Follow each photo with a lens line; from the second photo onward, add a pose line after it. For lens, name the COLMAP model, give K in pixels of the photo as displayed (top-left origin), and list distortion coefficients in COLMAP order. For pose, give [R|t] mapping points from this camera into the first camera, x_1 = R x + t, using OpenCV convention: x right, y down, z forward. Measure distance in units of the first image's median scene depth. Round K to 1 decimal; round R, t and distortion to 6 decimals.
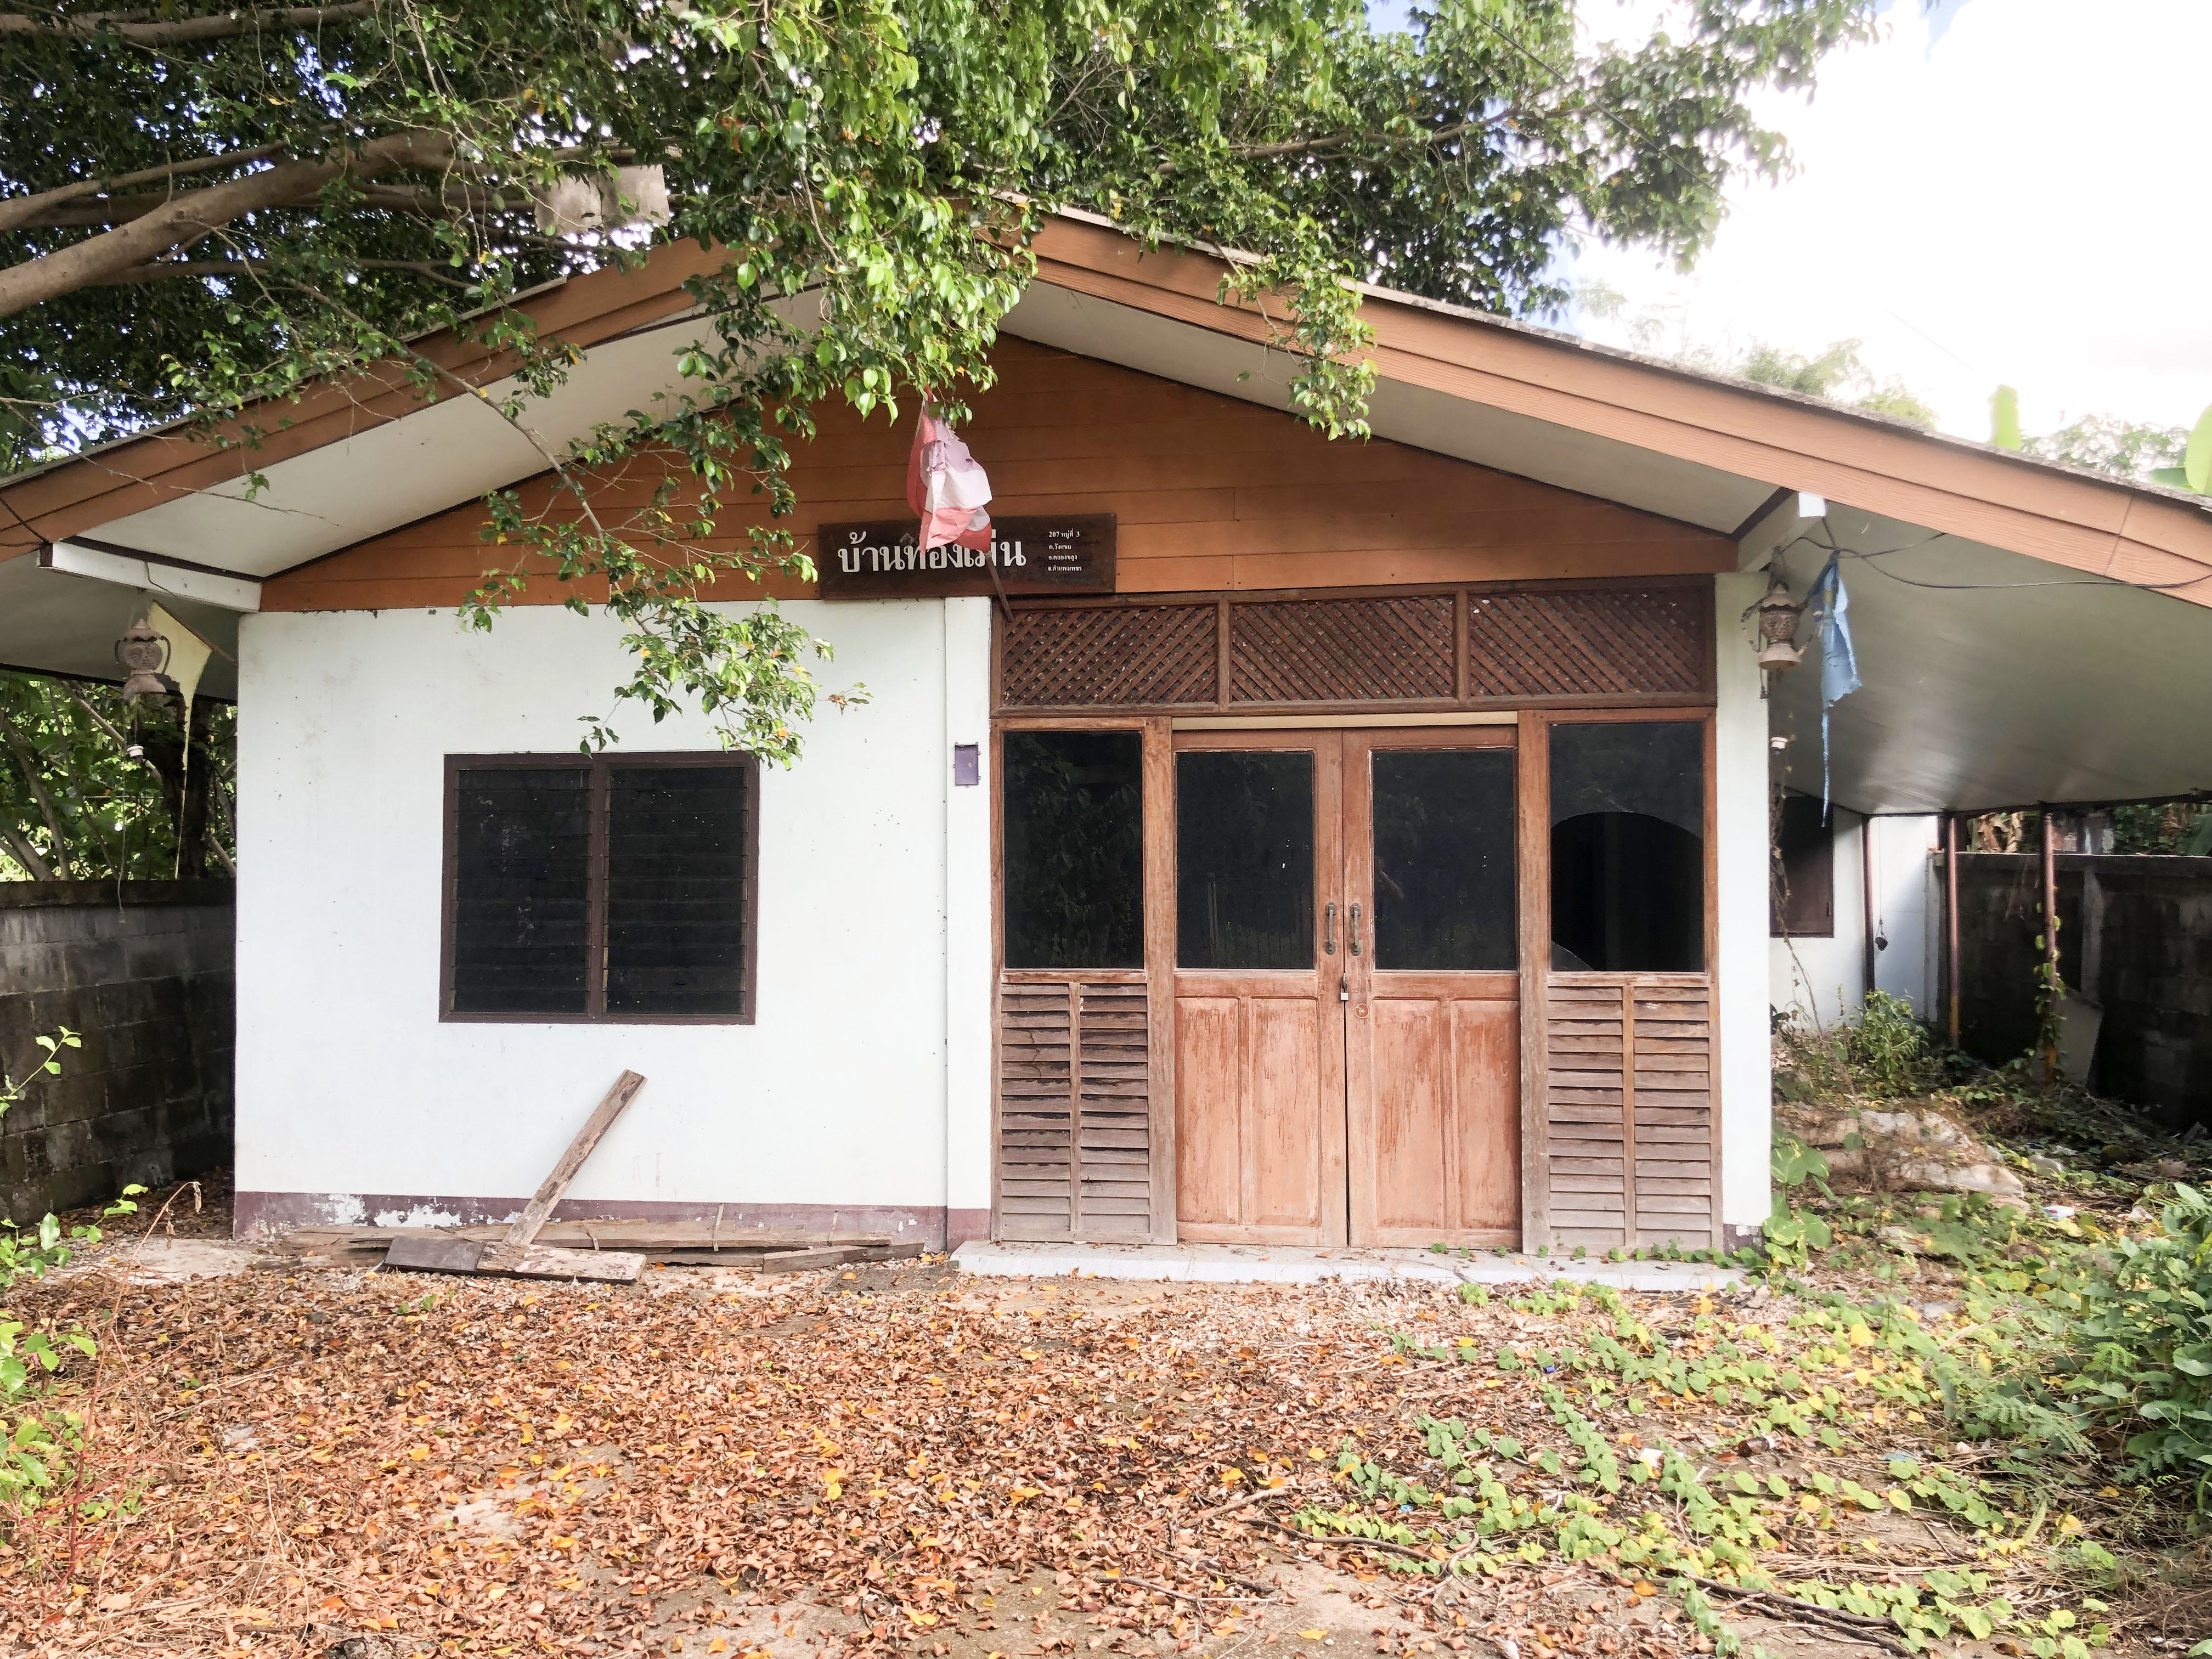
lens RADIAL K [[1796.0, 0, 1144.3], [0, 1796.0, 821.2], [0, 0, 1]] dist [0.127174, -0.249884]
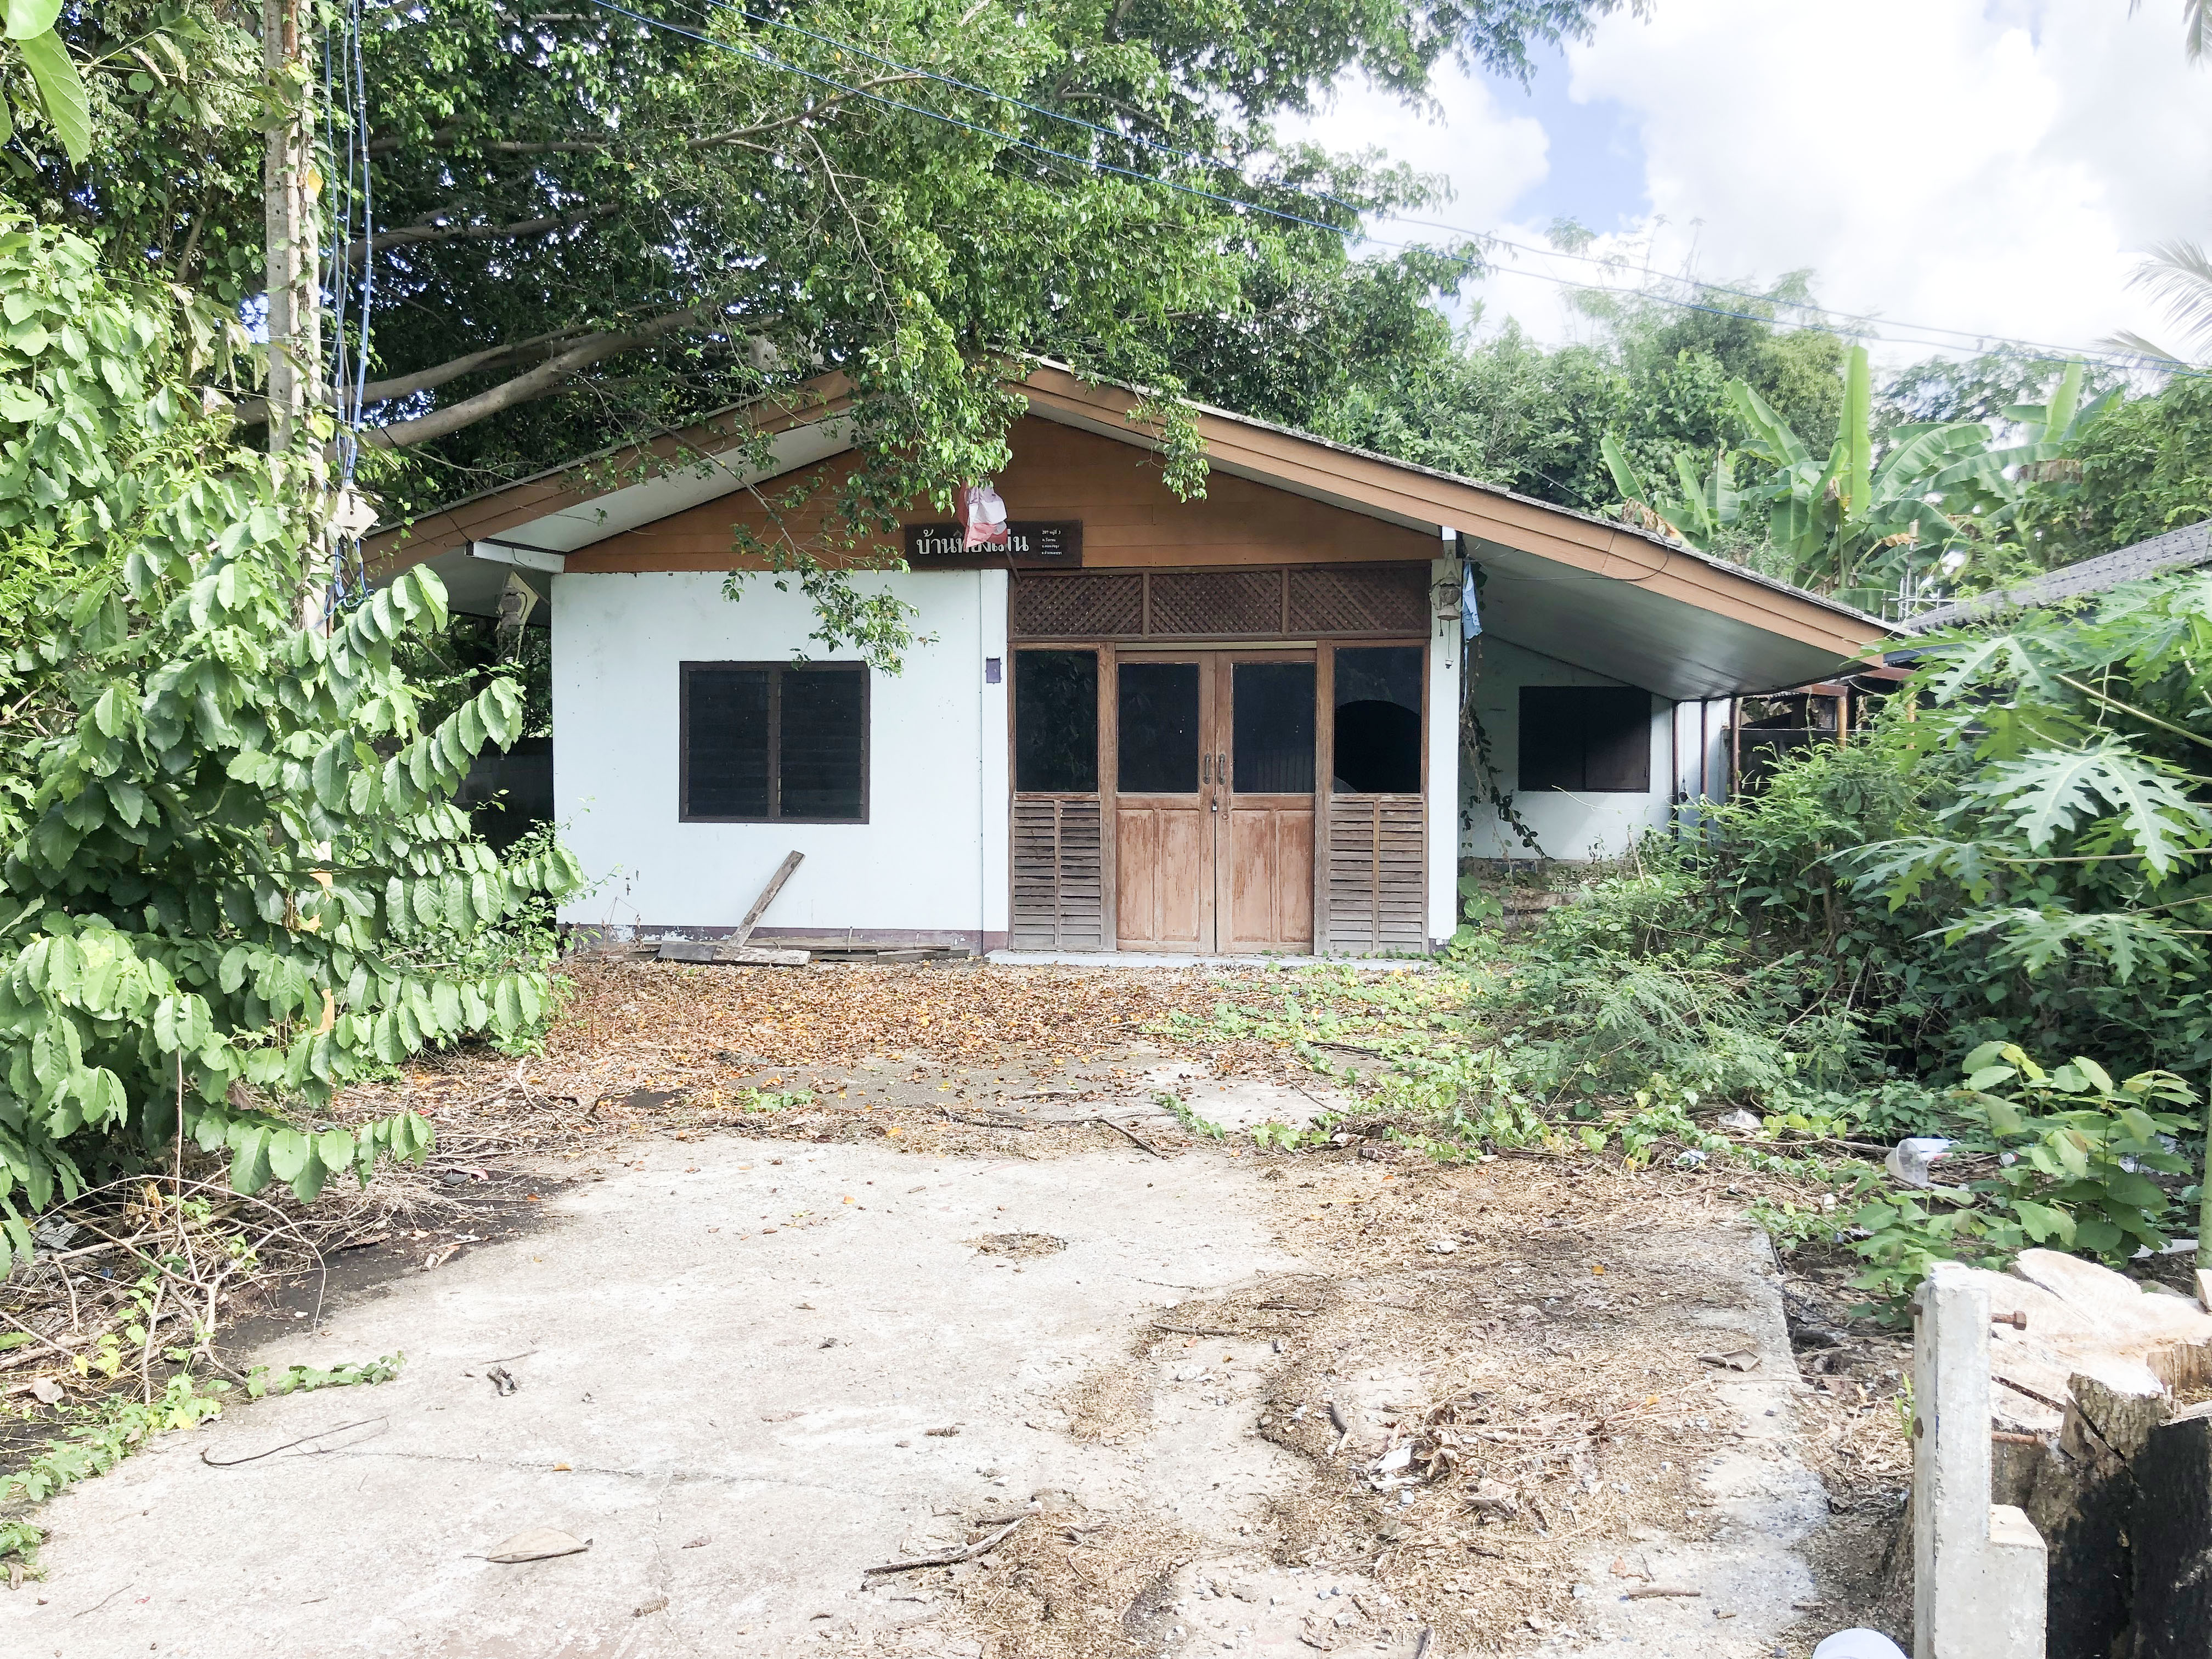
lens RADIAL K [[1796.0, 0, 1144.3], [0, 1796.0, 821.2], [0, 0, 1]] dist [0.127174, -0.249884]
pose [[0.999659, 0.006615, -0.025264, 0.086536], [-0.004935, 0.997808, 0.065986, -0.002268], [0.025645, -0.065839, 0.997501, -0.689976]]
